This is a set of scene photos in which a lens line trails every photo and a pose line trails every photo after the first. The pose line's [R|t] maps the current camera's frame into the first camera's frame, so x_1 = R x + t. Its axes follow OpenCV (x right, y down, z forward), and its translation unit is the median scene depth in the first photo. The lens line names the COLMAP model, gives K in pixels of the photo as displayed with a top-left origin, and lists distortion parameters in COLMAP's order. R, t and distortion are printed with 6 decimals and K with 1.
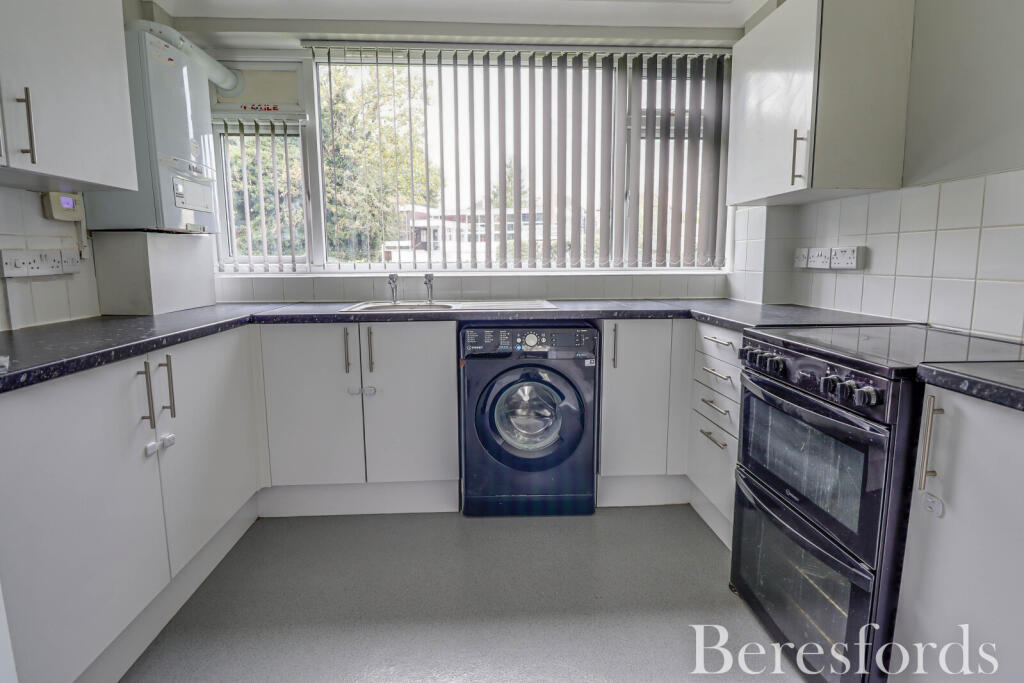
lens RADIAL K [[505.6, 0, 511.0], [0, 505.6, 329.0], [0, 0, 1]] dist [0.001323, -0.012360]
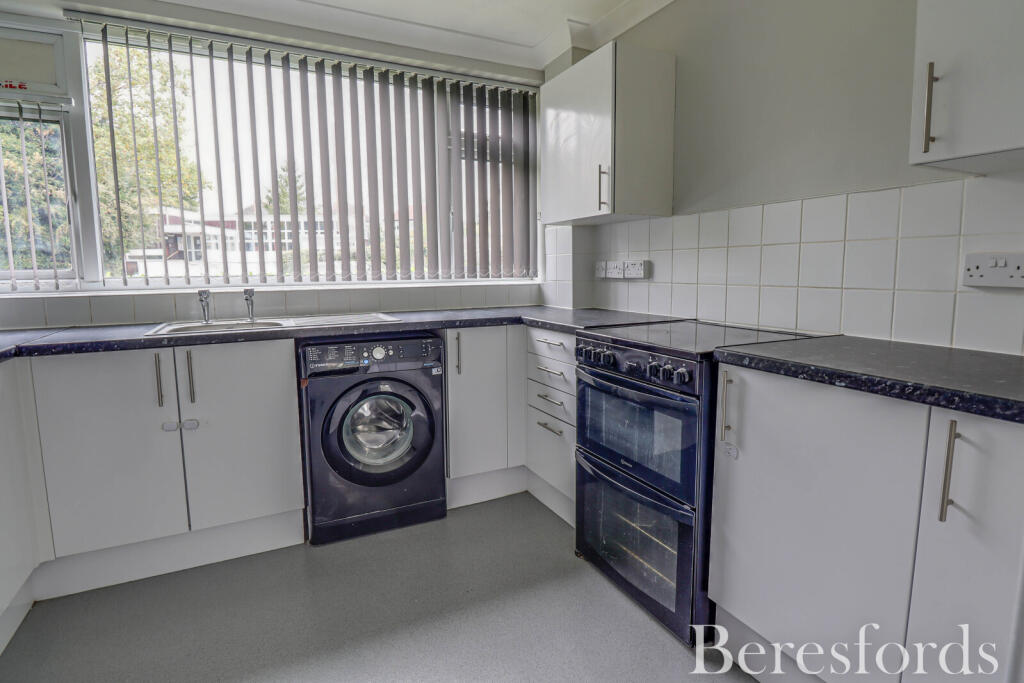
lens RADIAL K [[505.6, 0, 511.0], [0, 505.6, 329.0], [0, 0, 1]] dist [0.001323, -0.012360]
pose [[0.918424, -0.050742, 0.392329, -0.104730], [0.058845, 0.998230, -0.008646, -0.001785], [-0.391196, 0.031027, 0.919784, -0.019857]]
